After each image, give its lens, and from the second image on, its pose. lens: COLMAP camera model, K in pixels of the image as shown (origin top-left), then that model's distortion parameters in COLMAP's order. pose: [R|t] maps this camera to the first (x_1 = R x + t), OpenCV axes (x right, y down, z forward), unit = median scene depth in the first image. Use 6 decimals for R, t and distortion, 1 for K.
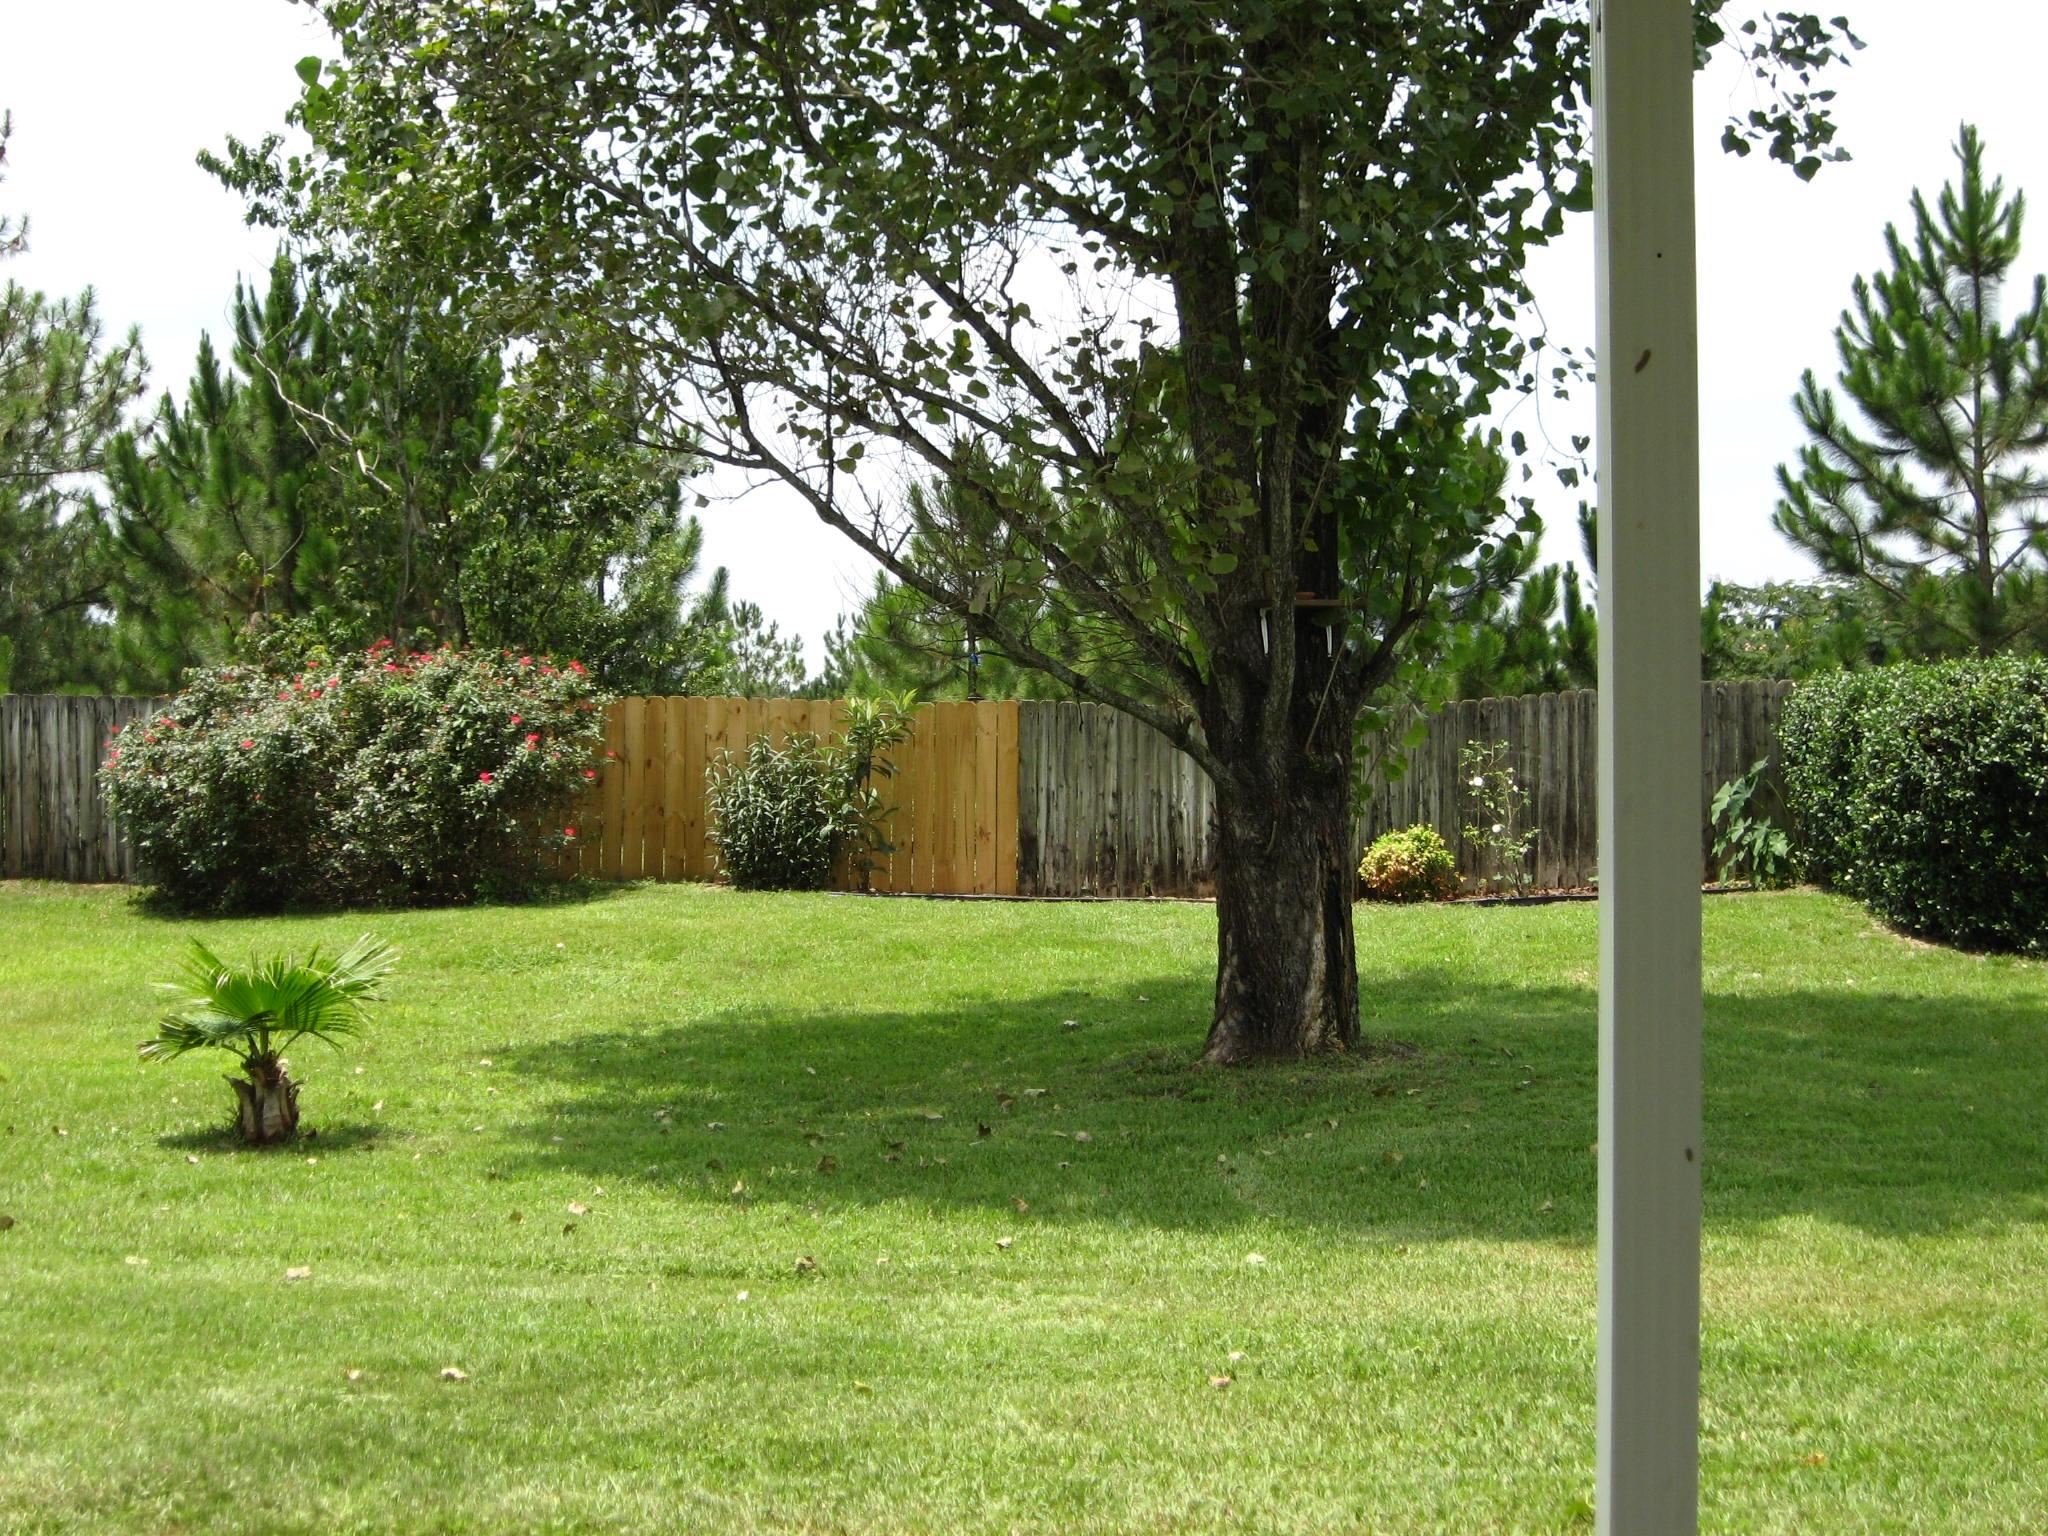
lens RADIAL K [[2834.1, 0, 1024.0], [0, 2834.1, 768.0], [0, 0, 1]] dist [-0.133586, -0.013443]
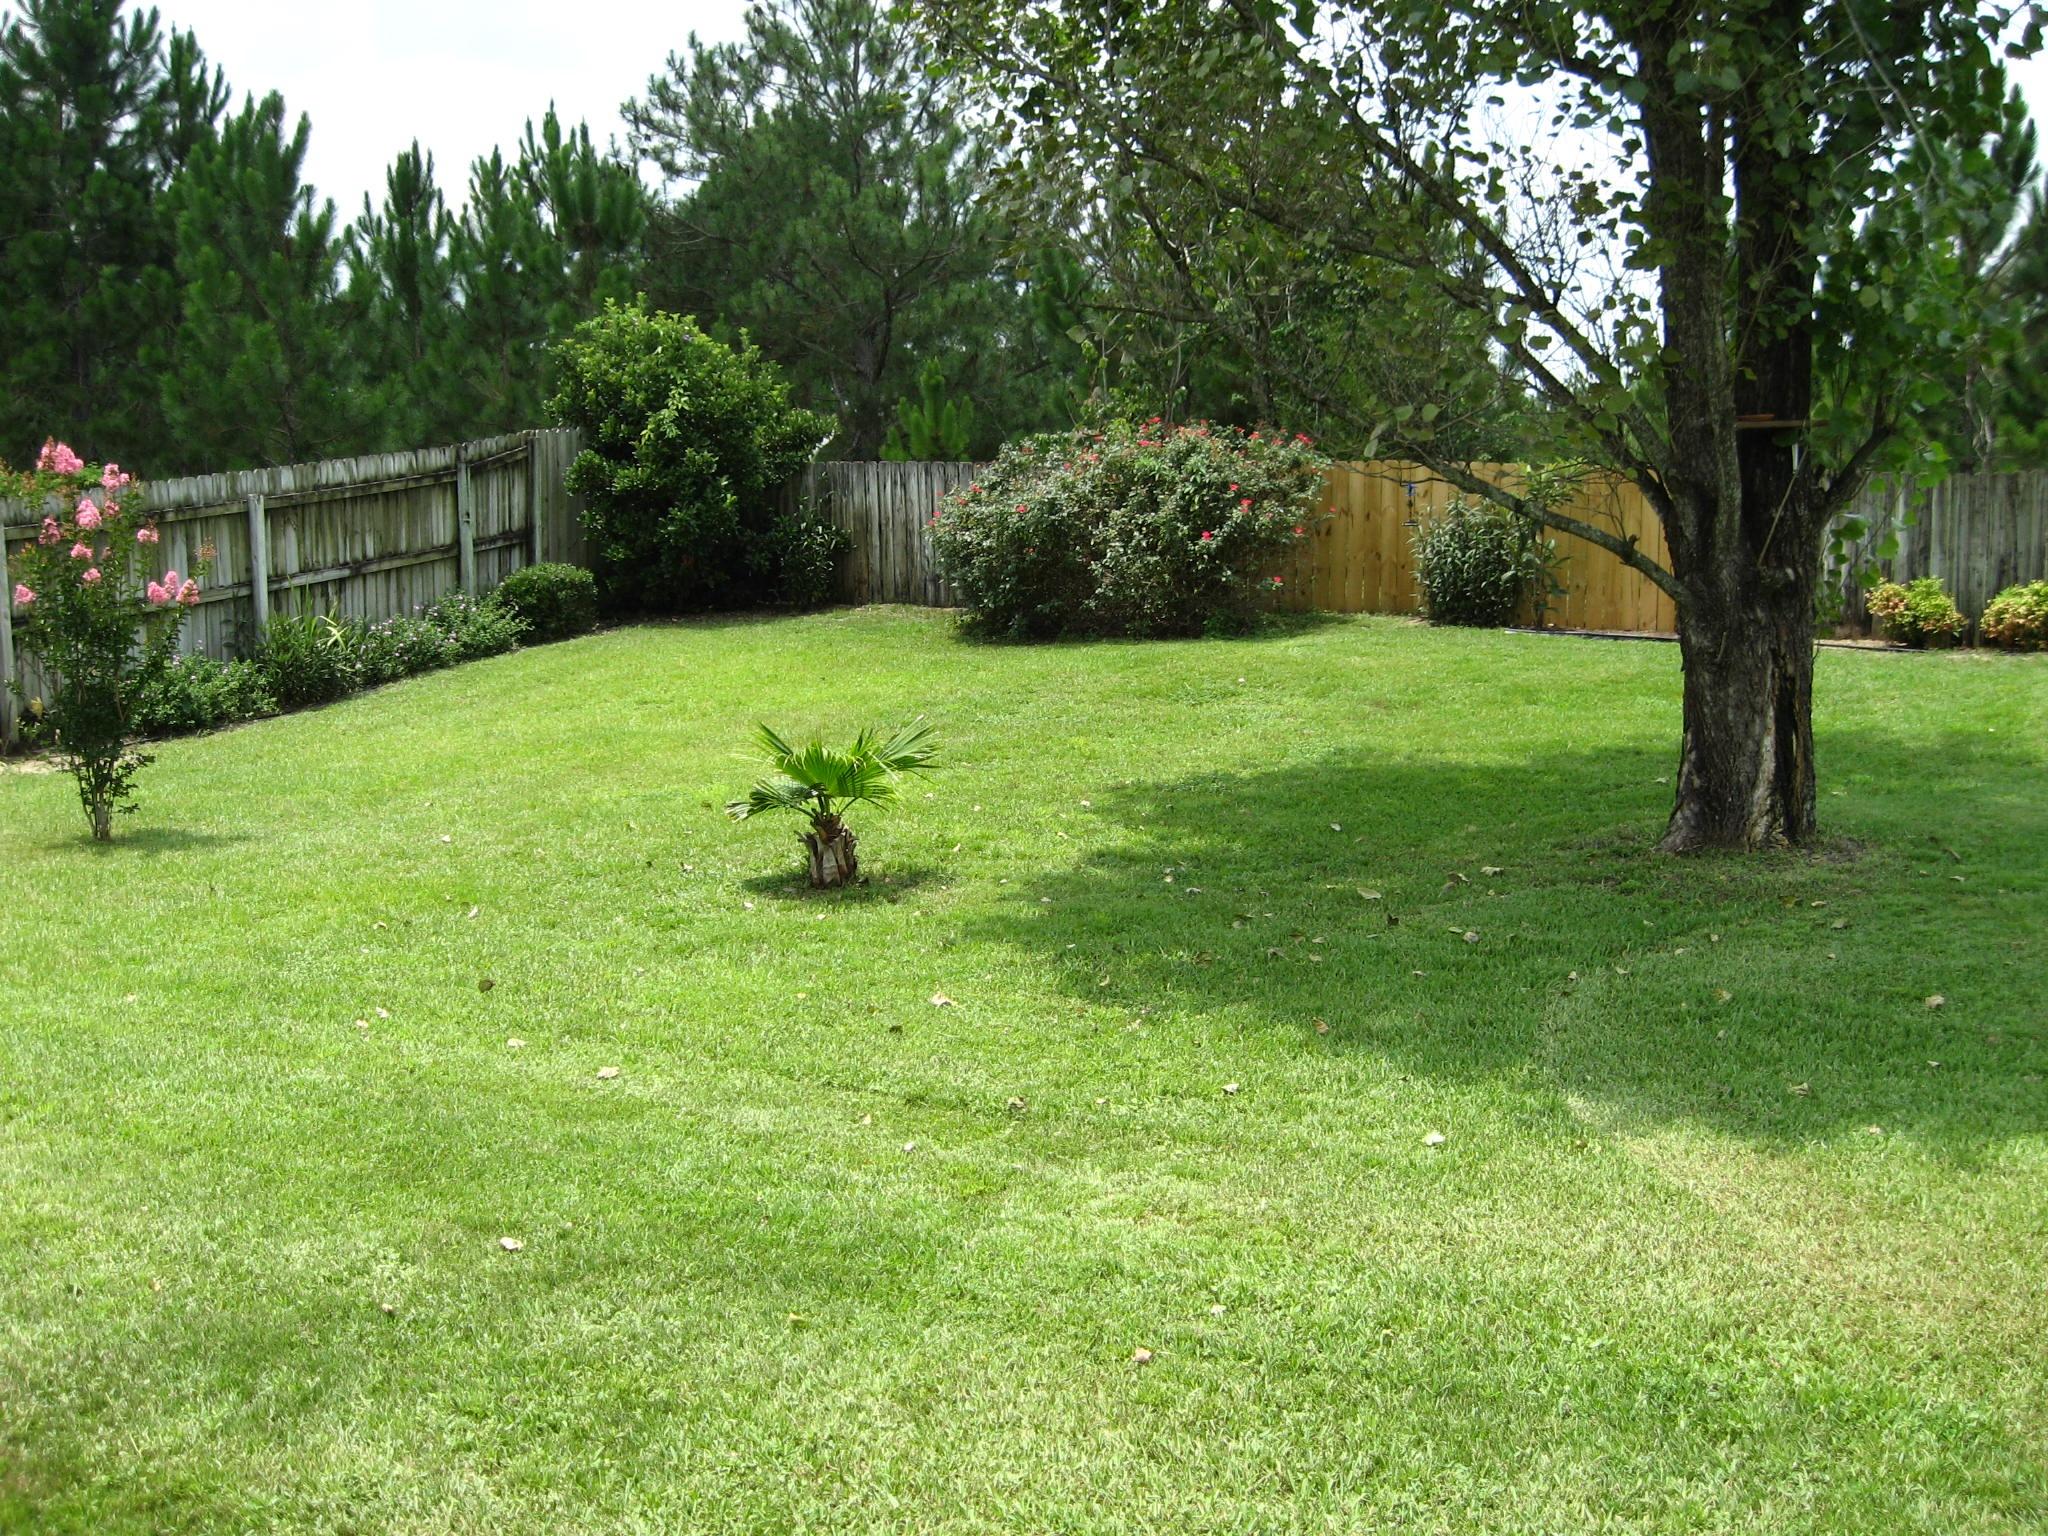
lens RADIAL K [[2143.0, 0, 1024.0], [0, 2143.0, 768.0], [0, 0, 1]] dist [-0.134494, 0.032396]
pose [[0.921330, 0.045712, -0.386086, 0.098393], [0.010678, 0.989714, 0.142661, -0.029652], [0.388636, -0.135561, 0.911365, 0.107047]]
